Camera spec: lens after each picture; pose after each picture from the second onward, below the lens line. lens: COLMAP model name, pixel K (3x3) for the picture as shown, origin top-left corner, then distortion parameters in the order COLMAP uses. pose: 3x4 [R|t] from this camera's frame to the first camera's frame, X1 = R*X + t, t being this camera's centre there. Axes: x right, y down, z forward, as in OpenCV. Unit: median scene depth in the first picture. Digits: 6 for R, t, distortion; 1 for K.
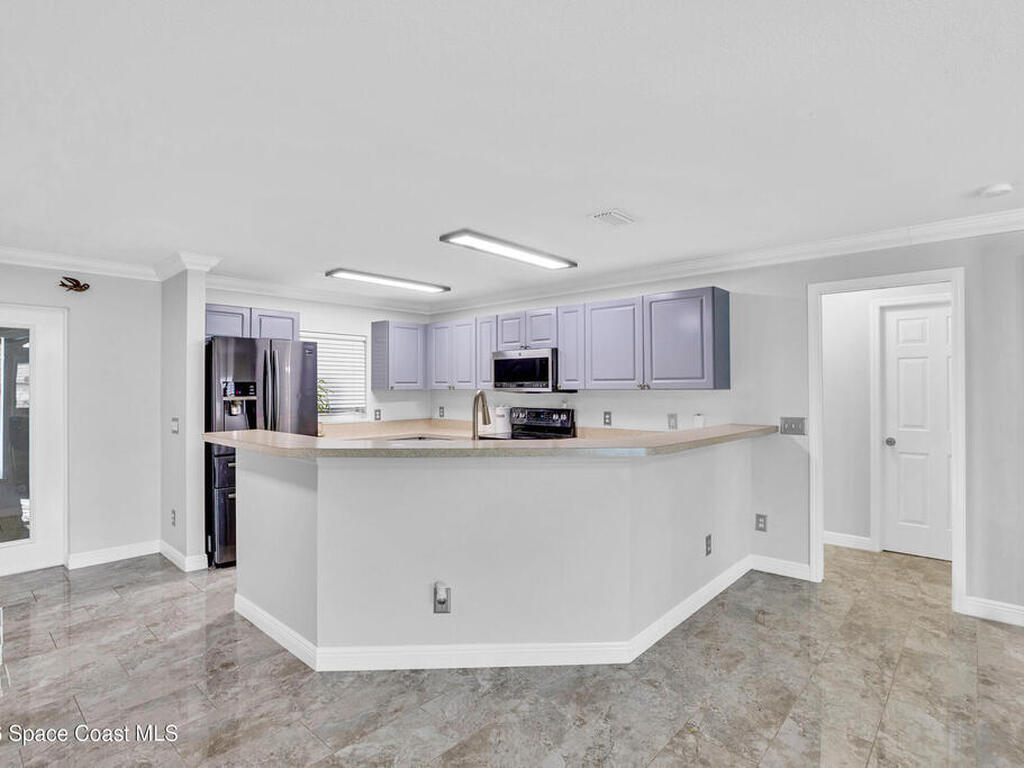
lens RADIAL K [[524.1, 0, 518.1], [0, 524.1, 384.2], [0, 0, 1]] dist [-0.048977, 0.015850]
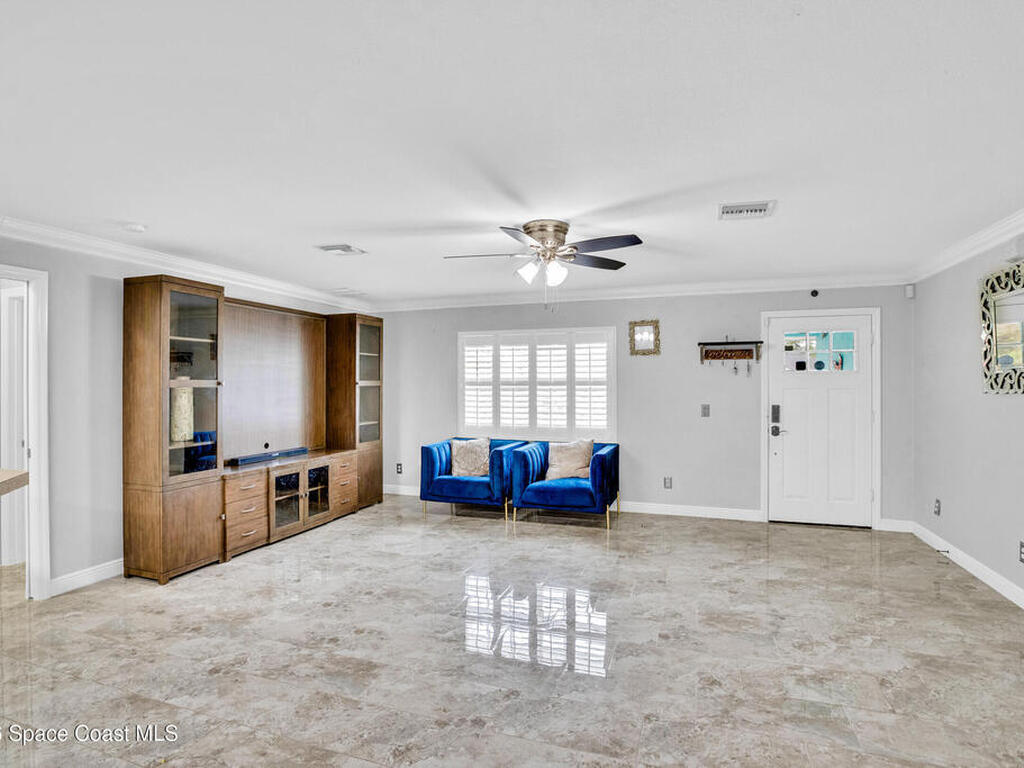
lens RADIAL K [[524.1, 0, 518.1], [0, 524.1, 384.2], [0, 0, 1]] dist [-0.048977, 0.015850]
pose [[-0.388278, -0.001660, 0.921541, -0.367285], [-0.002302, 0.999997, 0.000831, 0.000262], [-0.921539, -0.001799, -0.388281, 0.382001]]
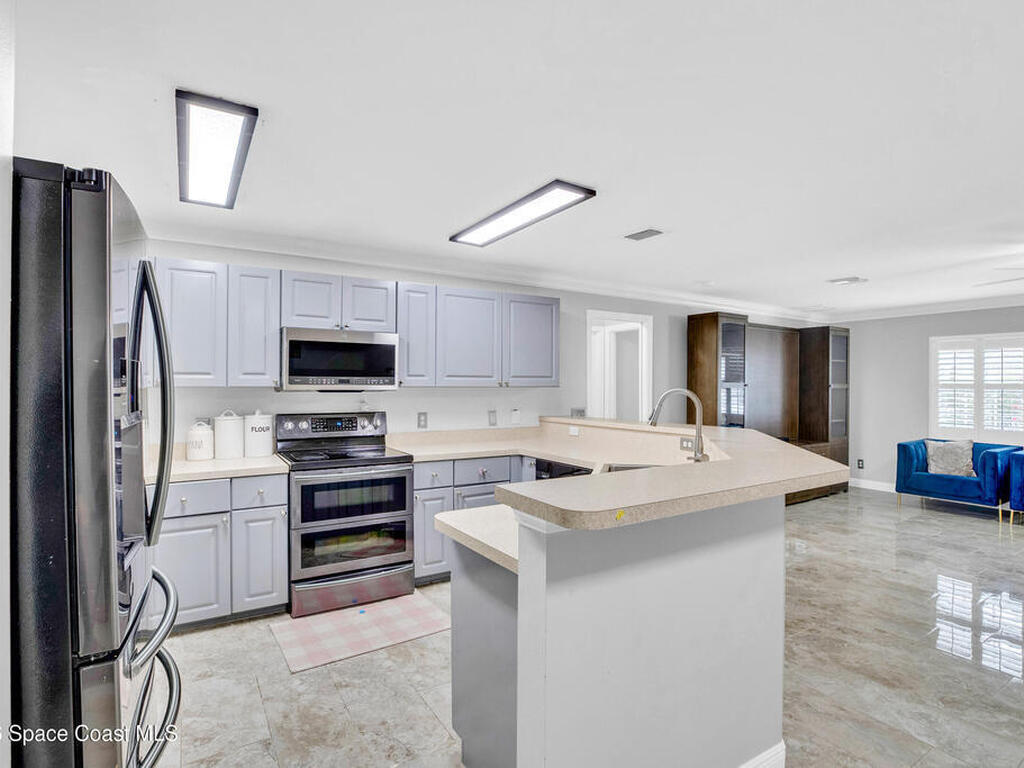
lens RADIAL K [[524.1, 0, 518.1], [0, 524.1, 384.2], [0, 0, 1]] dist [-0.048977, 0.015850]
pose [[0.283220, 0.003438, 0.959049, -0.725131], [-0.010112, 0.999949, -0.000598, 0.005089], [-0.959002, -0.009528, 0.283241, 0.705571]]
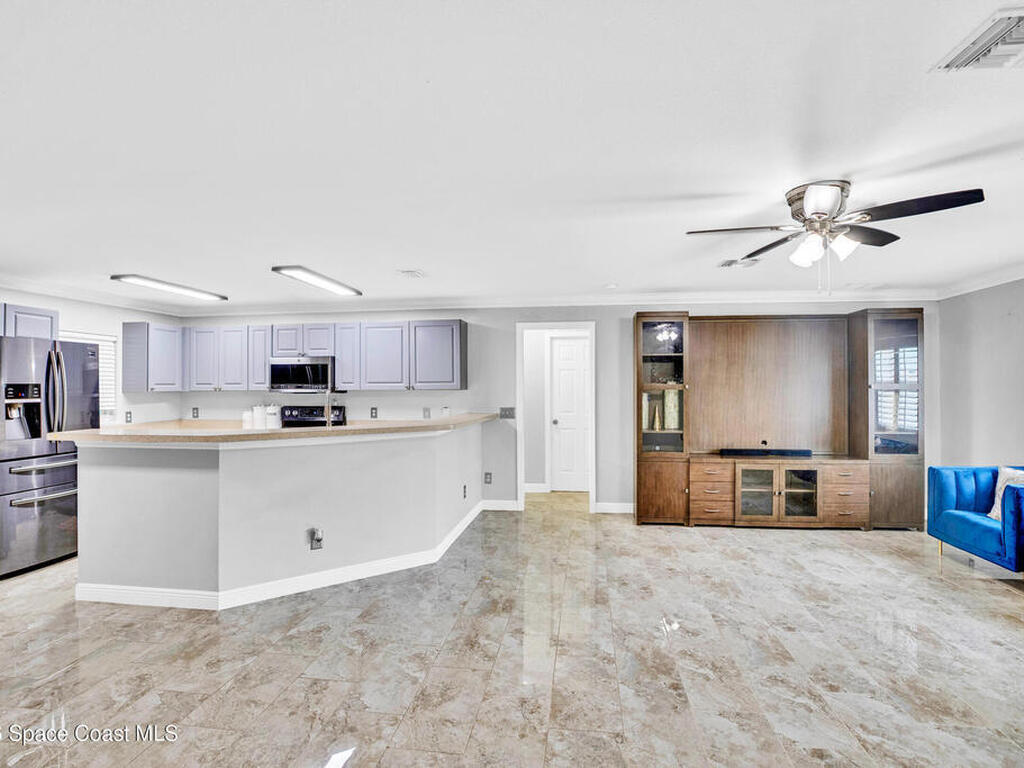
lens RADIAL K [[524.1, 0, 518.1], [0, 524.1, 384.2], [0, 0, 1]] dist [-0.048977, 0.015850]
pose [[0.825459, 0.001469, 0.564460, -0.301837], [-0.000361, 0.999998, -0.002074, -0.002095], [-0.564462, 0.001509, 0.825458, -0.289826]]
